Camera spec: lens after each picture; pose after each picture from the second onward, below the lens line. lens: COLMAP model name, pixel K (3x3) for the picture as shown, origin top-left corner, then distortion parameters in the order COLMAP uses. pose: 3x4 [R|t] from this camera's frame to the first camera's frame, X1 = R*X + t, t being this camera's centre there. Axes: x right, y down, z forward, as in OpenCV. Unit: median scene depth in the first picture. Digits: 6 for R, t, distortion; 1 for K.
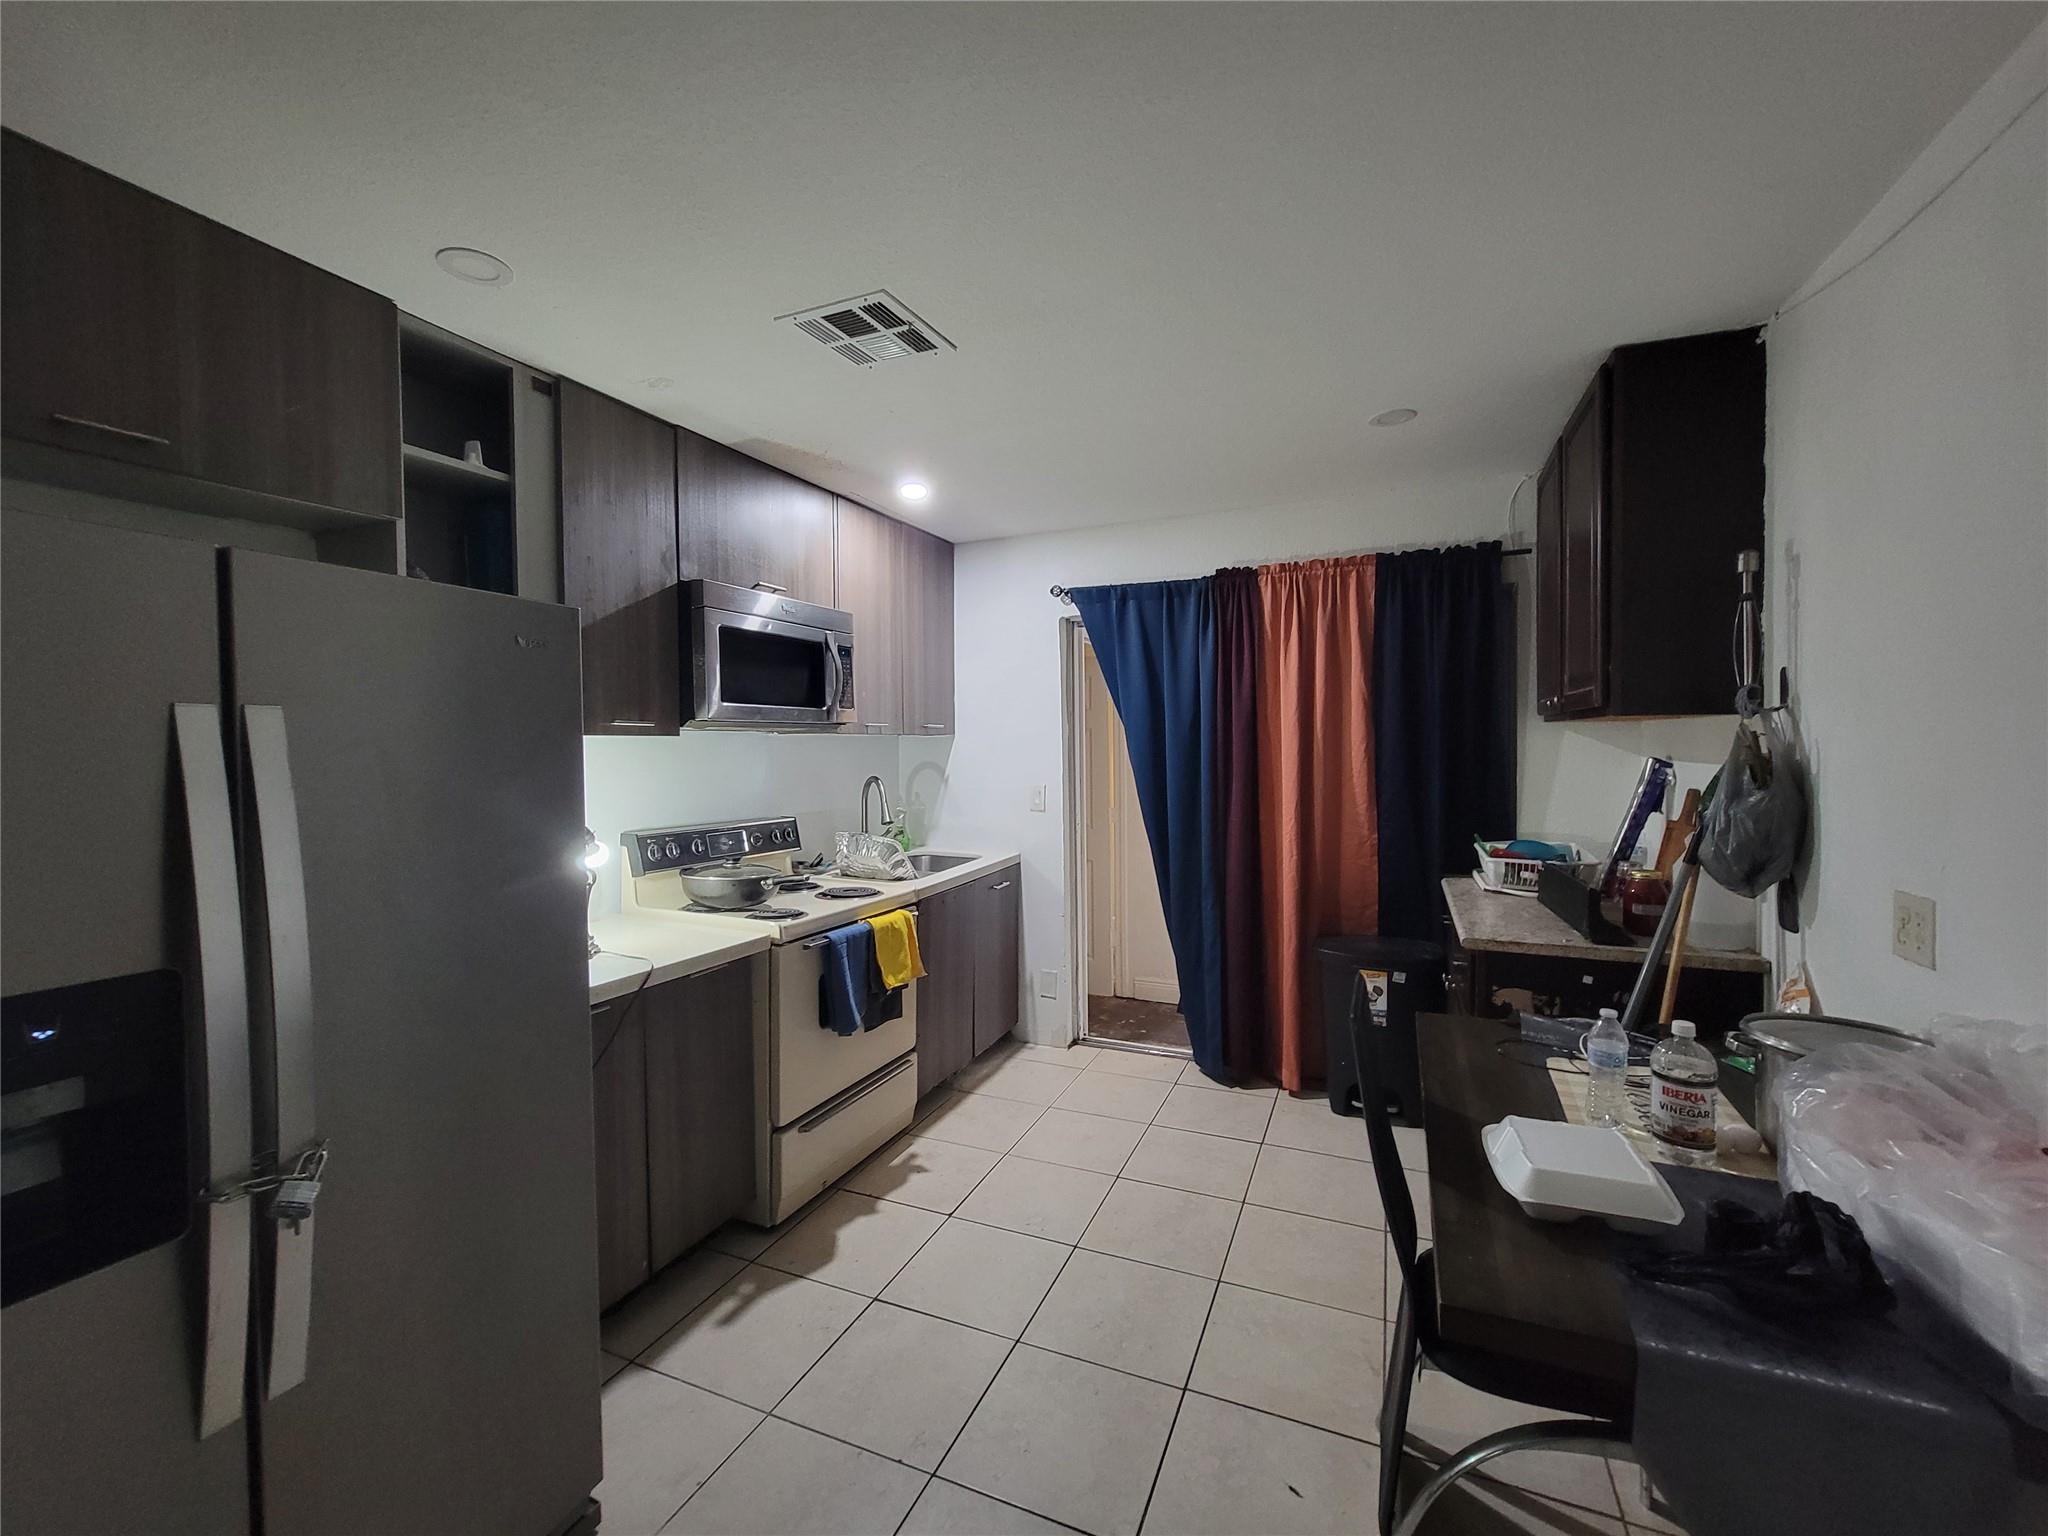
lens RADIAL K [[842.8, 0, 1024.9], [0, 842.8, 764.4], [0, 0, 1]] dist [-0.002694, 0.001355]
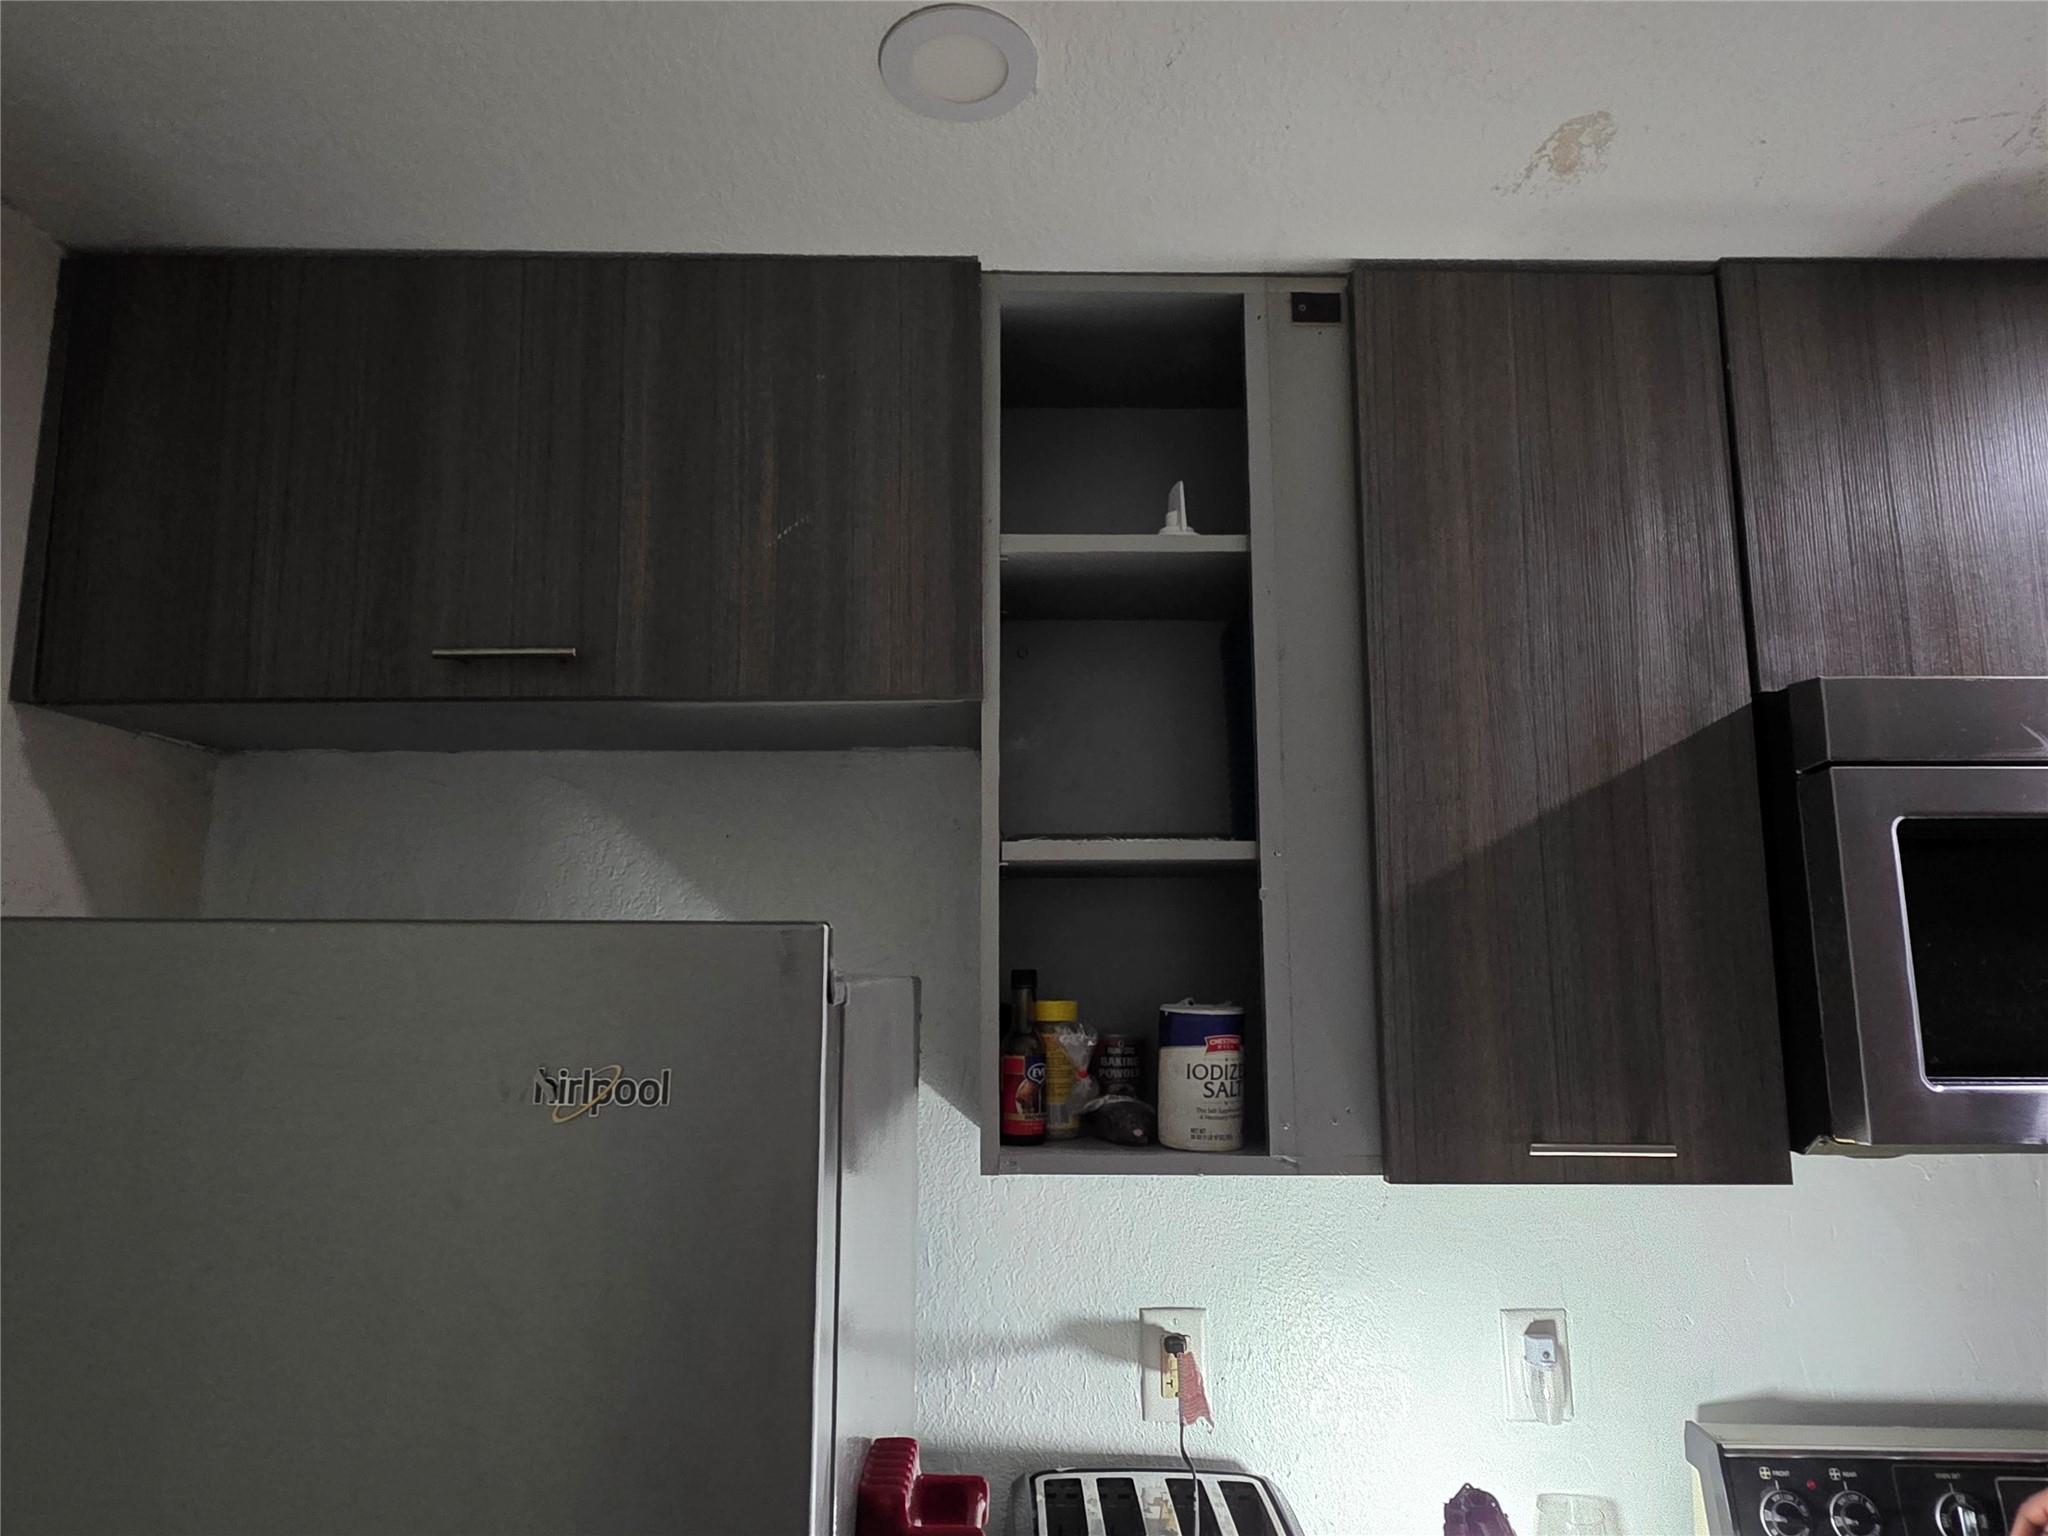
lens RADIAL K [[1237.9, 0, 1019.3], [0, 1237.9, 768.3], [0, 0, 1]] dist [-0.005372, 0.004766]
pose [[0.411708, -0.131743, -0.901743, -0.105326], [-0.024031, 0.987582, -0.155256, -0.116896], [0.910999, 0.085590, 0.403429, 0.591439]]
